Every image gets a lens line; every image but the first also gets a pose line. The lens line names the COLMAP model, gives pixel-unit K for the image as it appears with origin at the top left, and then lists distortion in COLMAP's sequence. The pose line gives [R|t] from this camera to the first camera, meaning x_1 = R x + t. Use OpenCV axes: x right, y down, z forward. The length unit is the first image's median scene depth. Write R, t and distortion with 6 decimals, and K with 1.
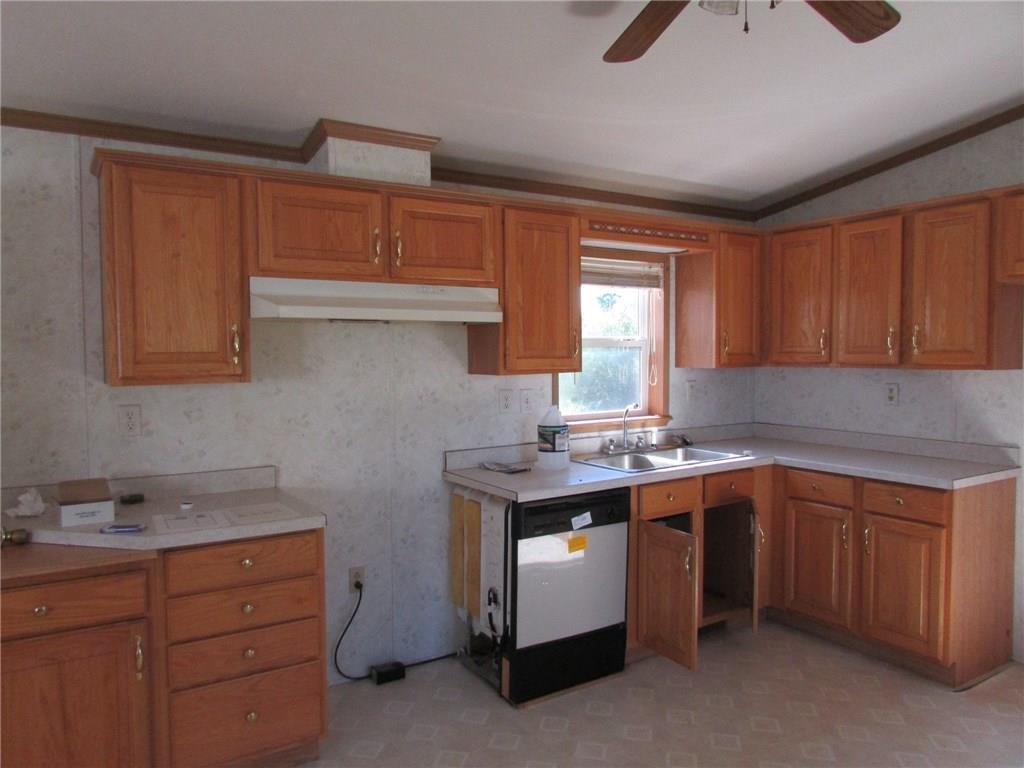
lens RADIAL K [[757.4, 0, 512.0], [0, 757.4, 384.0], [0, 0, 1]] dist [-0.037559, 0.049479]
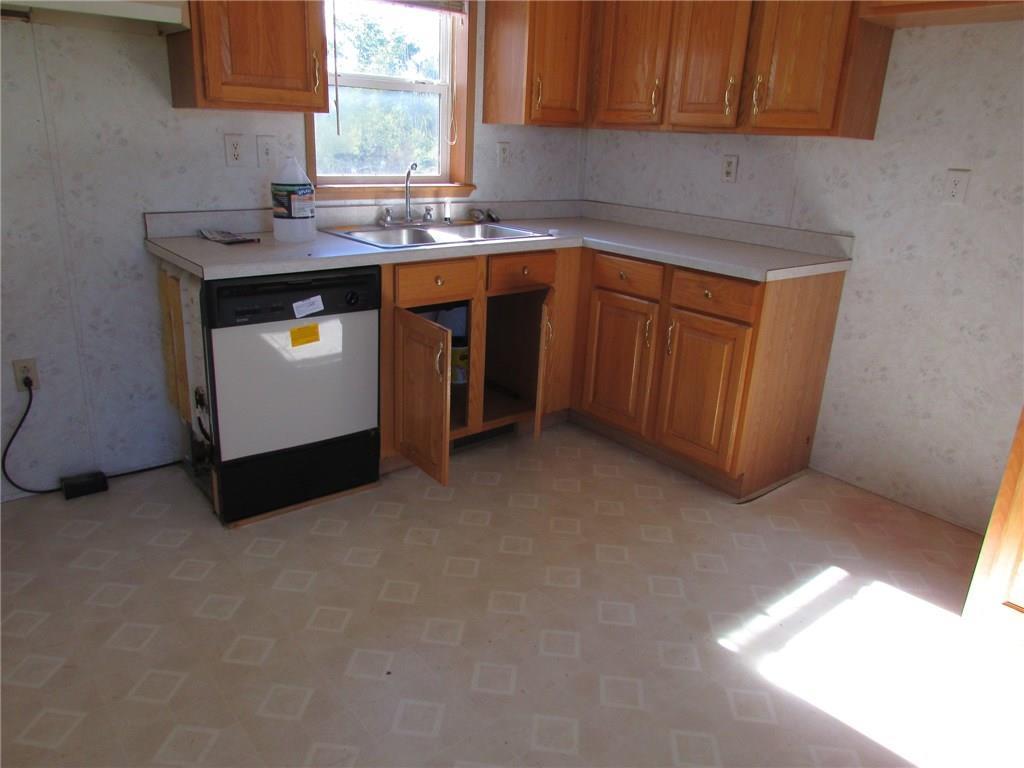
lens RADIAL K [[731.0, 0, 525.2], [0, 731.0, 388.2], [0, 0, 1]] dist [-0.024281, 0.003395]
pose [[0.992053, 0.011622, 0.125282, 0.202260], [-0.046270, 0.959650, 0.277365, 0.038194], [-0.117003, -0.280958, 0.952561, 0.209043]]
